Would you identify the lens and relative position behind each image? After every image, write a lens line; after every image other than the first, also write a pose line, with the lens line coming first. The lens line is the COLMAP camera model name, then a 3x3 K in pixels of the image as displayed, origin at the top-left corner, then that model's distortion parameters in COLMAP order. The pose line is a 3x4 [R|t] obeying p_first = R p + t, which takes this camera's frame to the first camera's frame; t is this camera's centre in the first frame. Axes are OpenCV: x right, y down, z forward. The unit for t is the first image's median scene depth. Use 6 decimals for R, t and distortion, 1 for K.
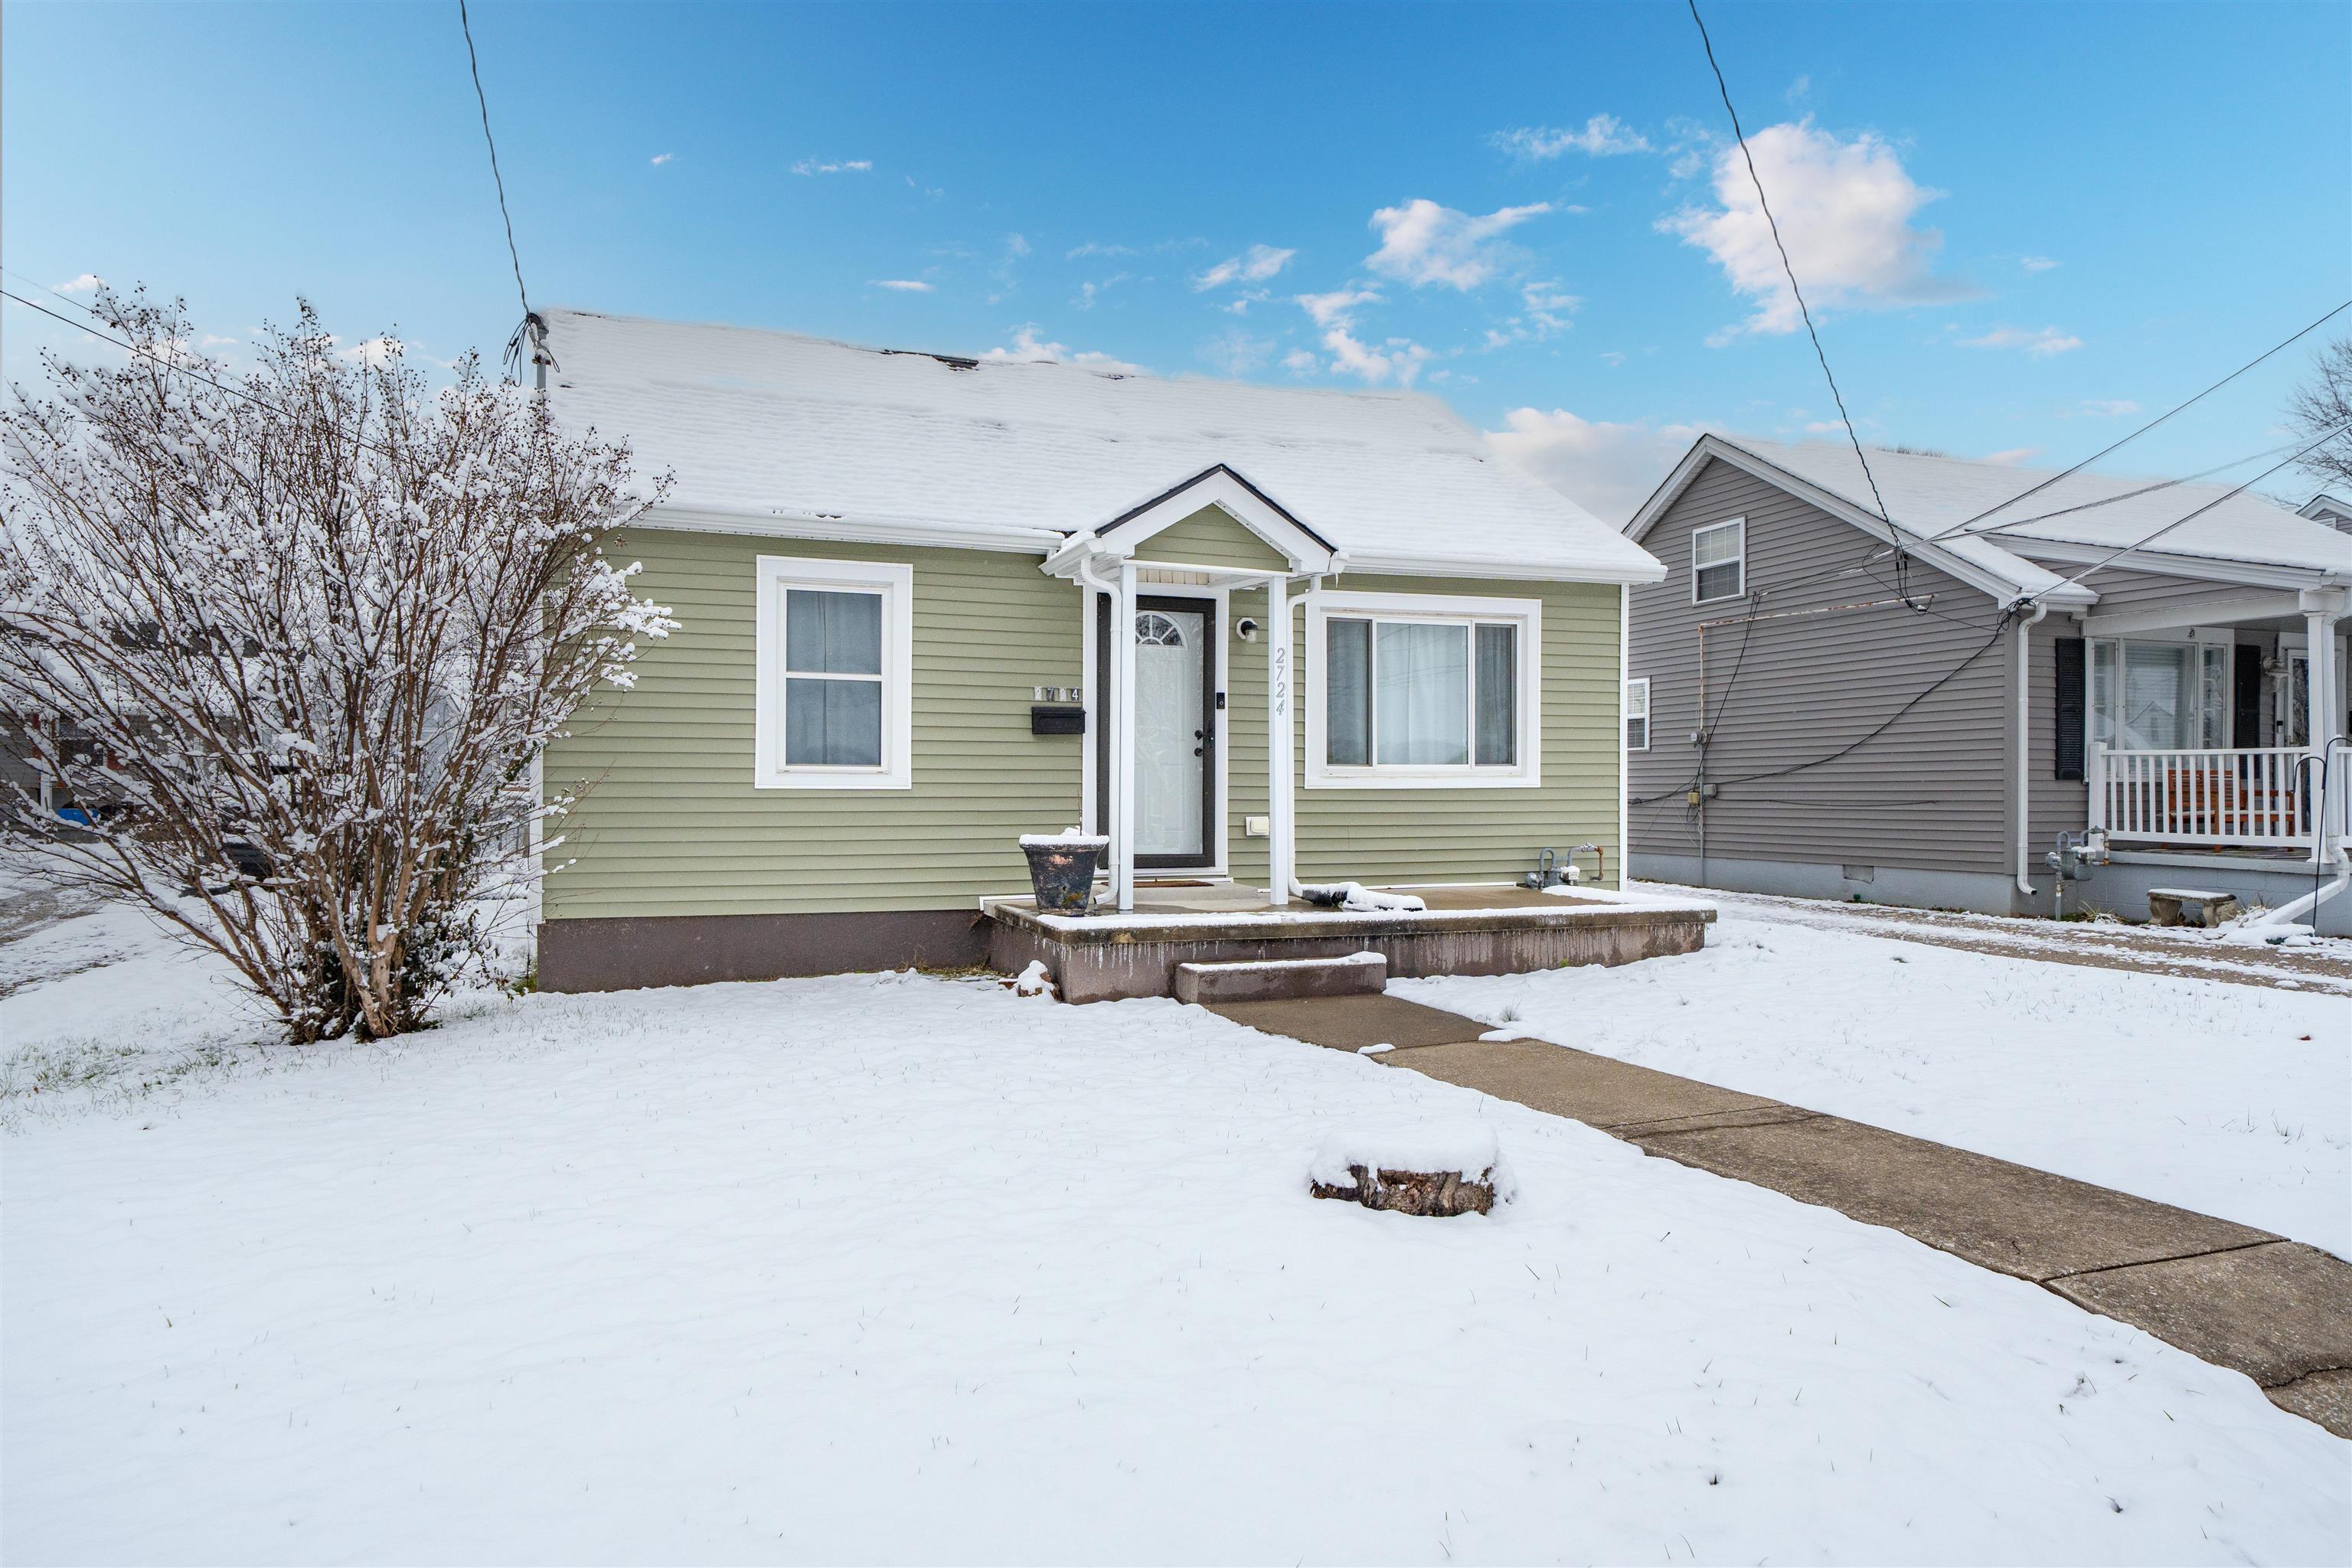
lens RADIAL K [[1433.2, 0, 1175.7], [0, 1433.2, 792.2], [0, 0, 1]] dist [0.003333, 0.002050]
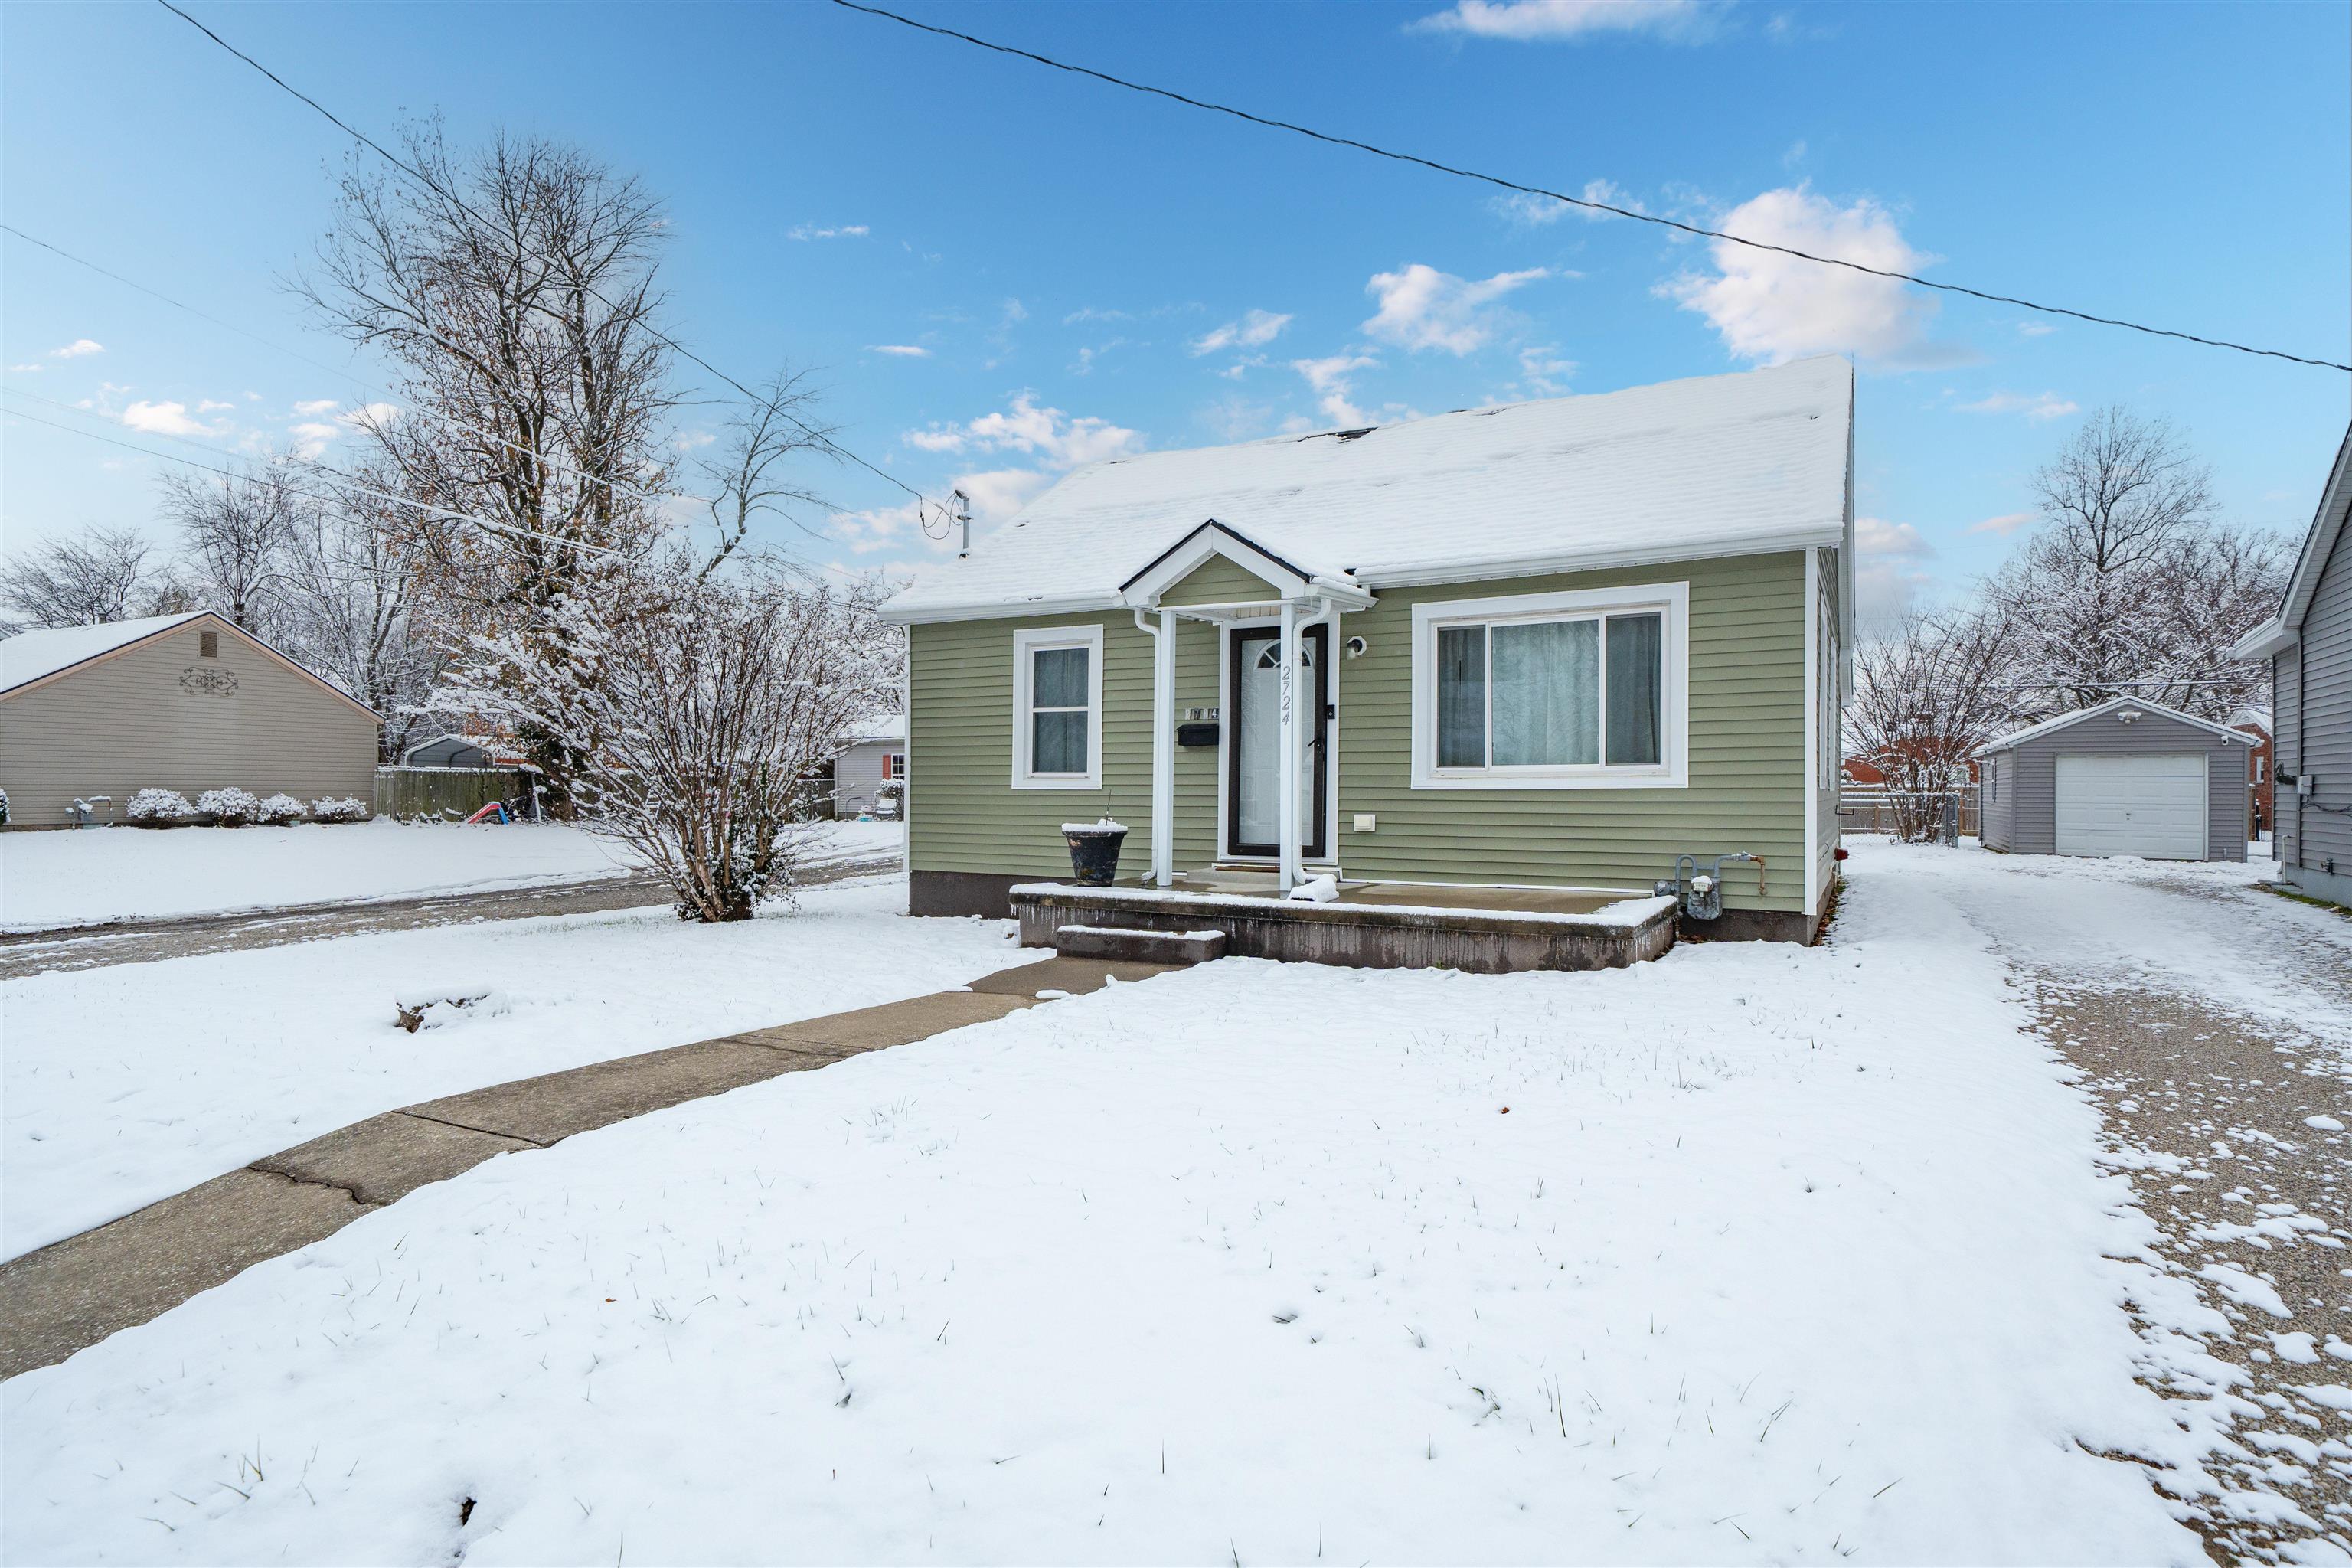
lens RADIAL K [[1255.2, 0, 1175.0], [0, 1255.2, 774.0], [0, 0, 1]] dist [0.000462, 0.000136]
pose [[0.652358, -0.010204, -0.757842, 0.763338], [-0.002909, 0.999868, -0.015966, 0.001912], [0.757905, 0.012620, 0.652243, 0.276523]]
